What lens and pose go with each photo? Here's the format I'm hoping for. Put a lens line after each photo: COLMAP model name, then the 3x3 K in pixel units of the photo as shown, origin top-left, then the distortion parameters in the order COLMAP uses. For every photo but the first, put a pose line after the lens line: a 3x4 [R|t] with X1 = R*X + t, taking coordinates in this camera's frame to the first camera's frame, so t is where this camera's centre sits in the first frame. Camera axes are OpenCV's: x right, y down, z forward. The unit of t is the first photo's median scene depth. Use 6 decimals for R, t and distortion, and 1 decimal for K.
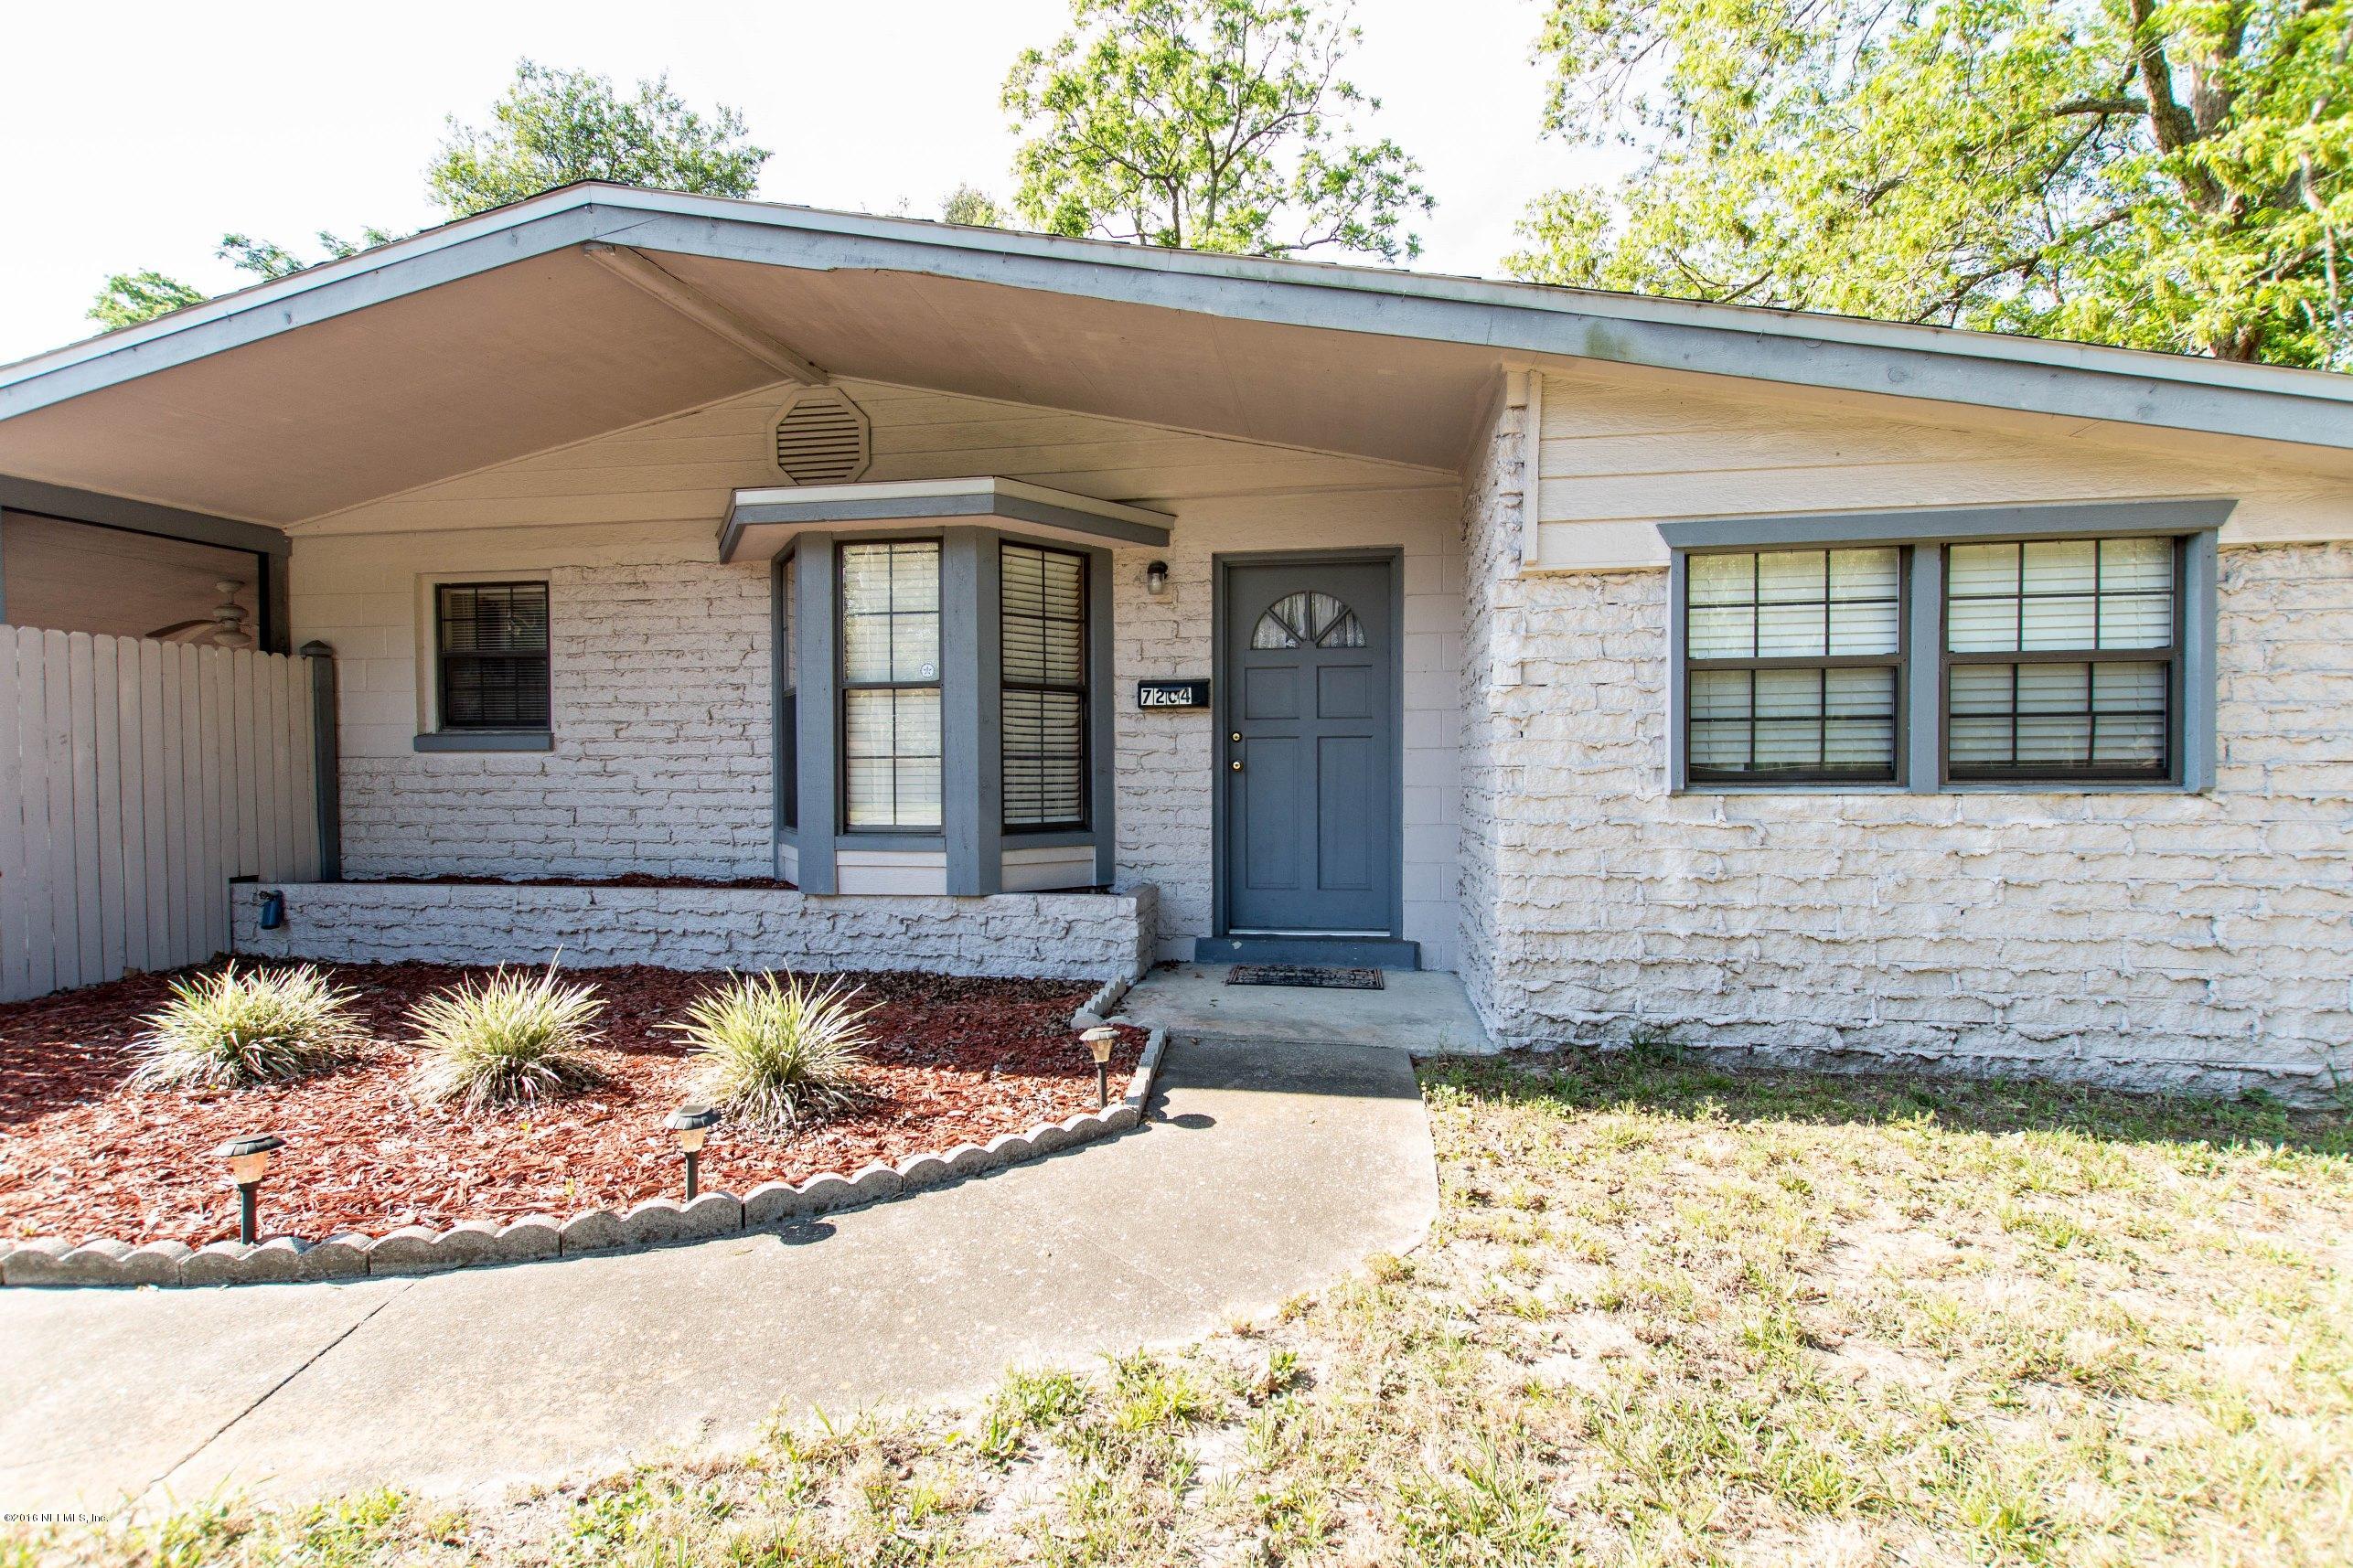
lens RADIAL K [[1078.0, 0, 1181.3], [0, 1078.0, 795.4], [0, 0, 1]] dist [0.006012, -0.000623]
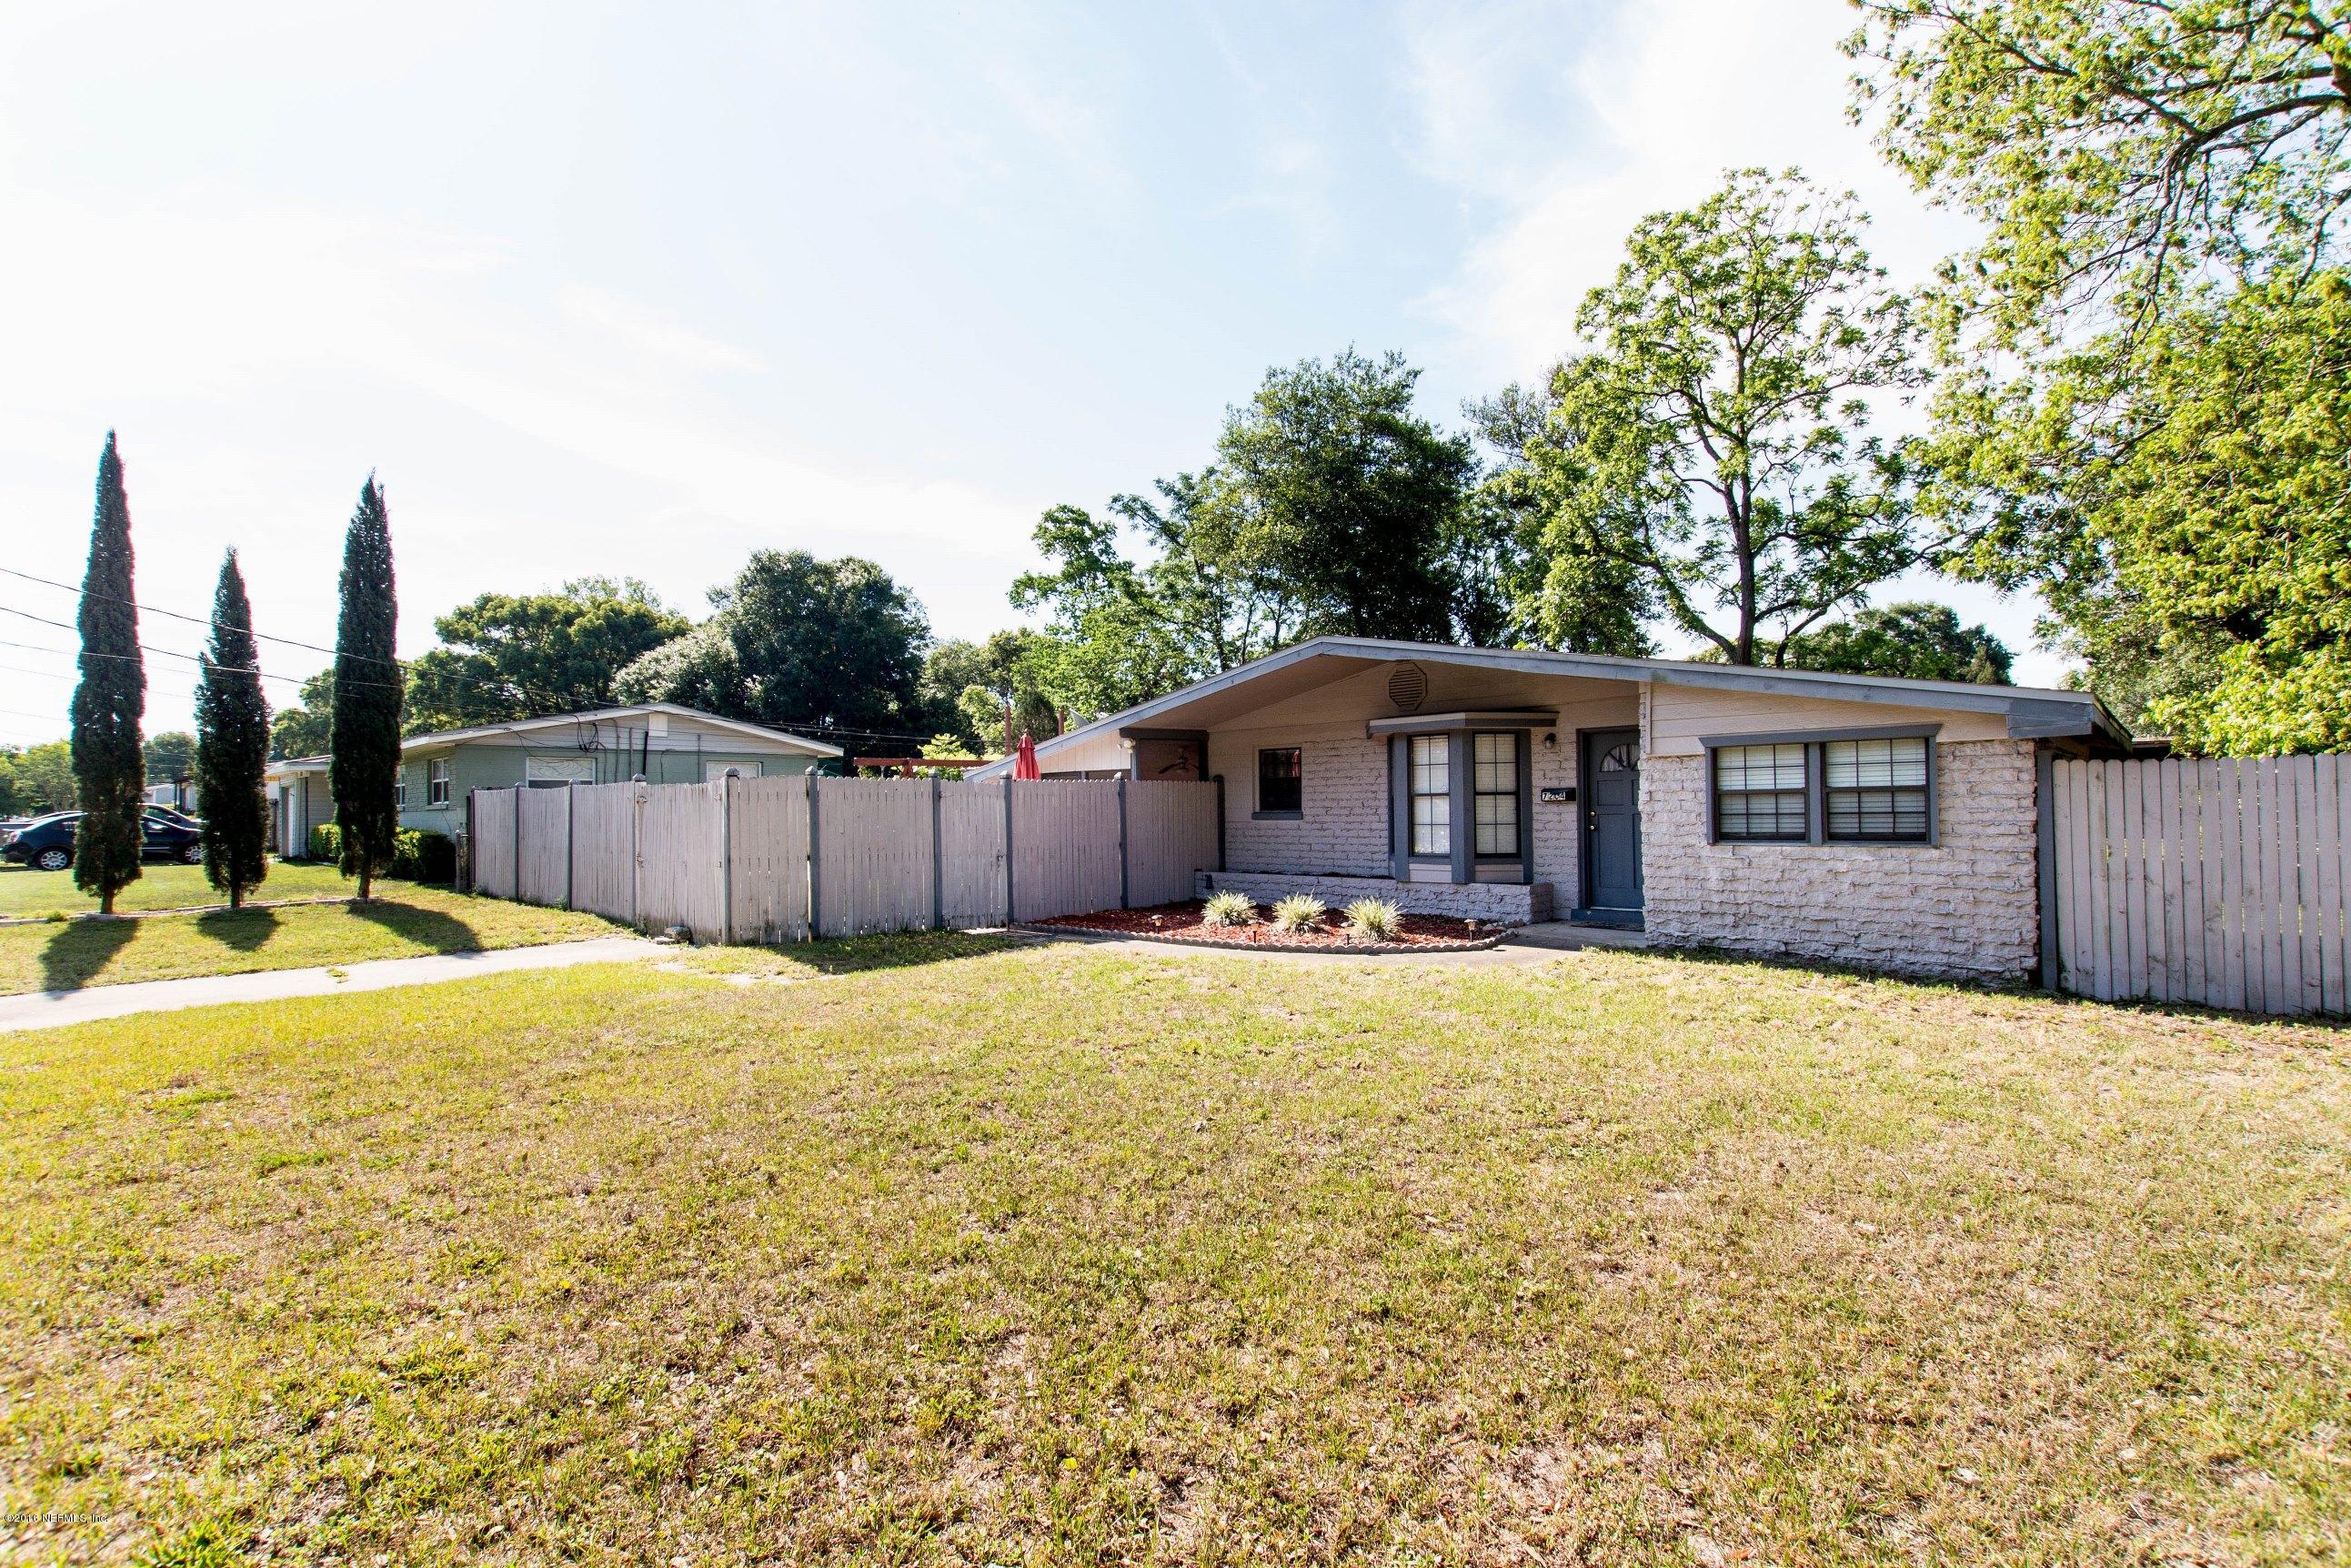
lens RADIAL K [[1068.3, 0, 1185.3], [0, 1068.3, 790.8], [0, 0, 1]] dist [-0.002148, -0.000530]
pose [[0.823340, -0.015224, -0.567344, 0.625408], [-0.006636, 0.999314, -0.036446, -0.020274], [0.567509, 0.033773, 0.822674, -1.253274]]
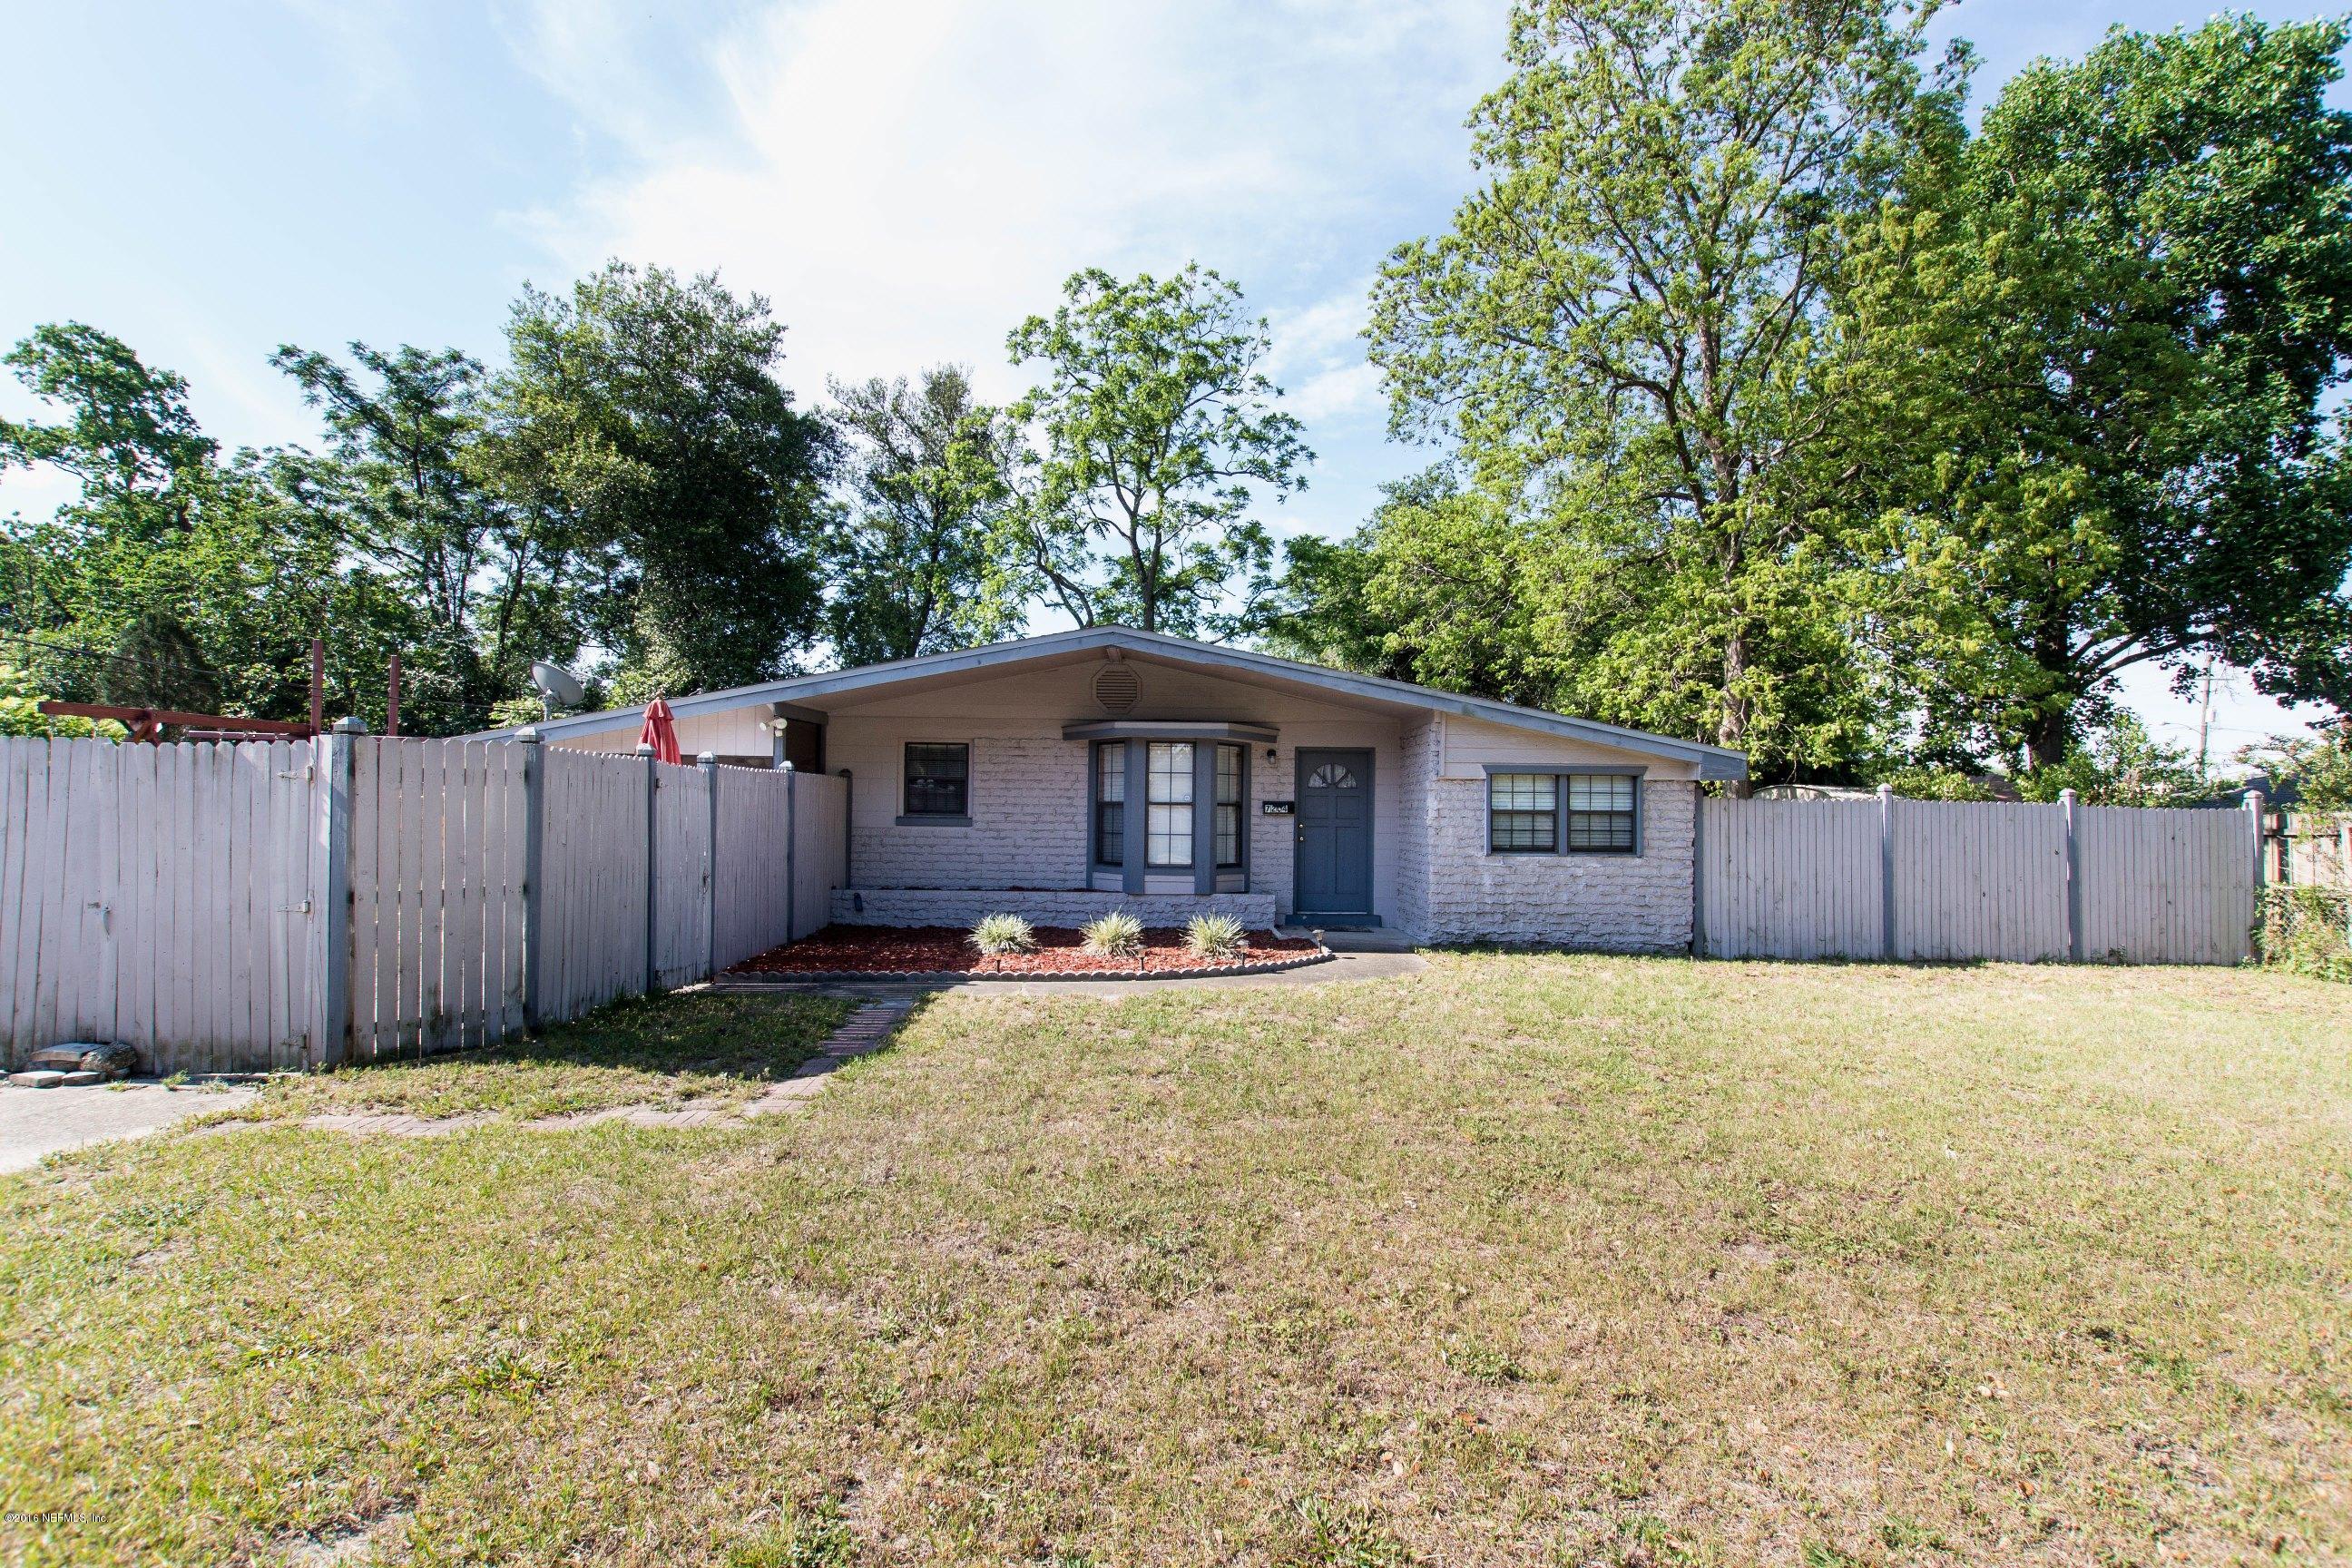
lens RADIAL K [[1068.7, 0, 1185.8], [0, 1068.7, 790.8], [0, 0, 1]] dist [-0.002148, -0.000530]
pose [[0.980936, 0.020902, 0.193205, -0.677758], [-0.012337, 0.998891, -0.045430, -0.025301], [-0.193941, 0.042180, 0.980106, -1.260605]]
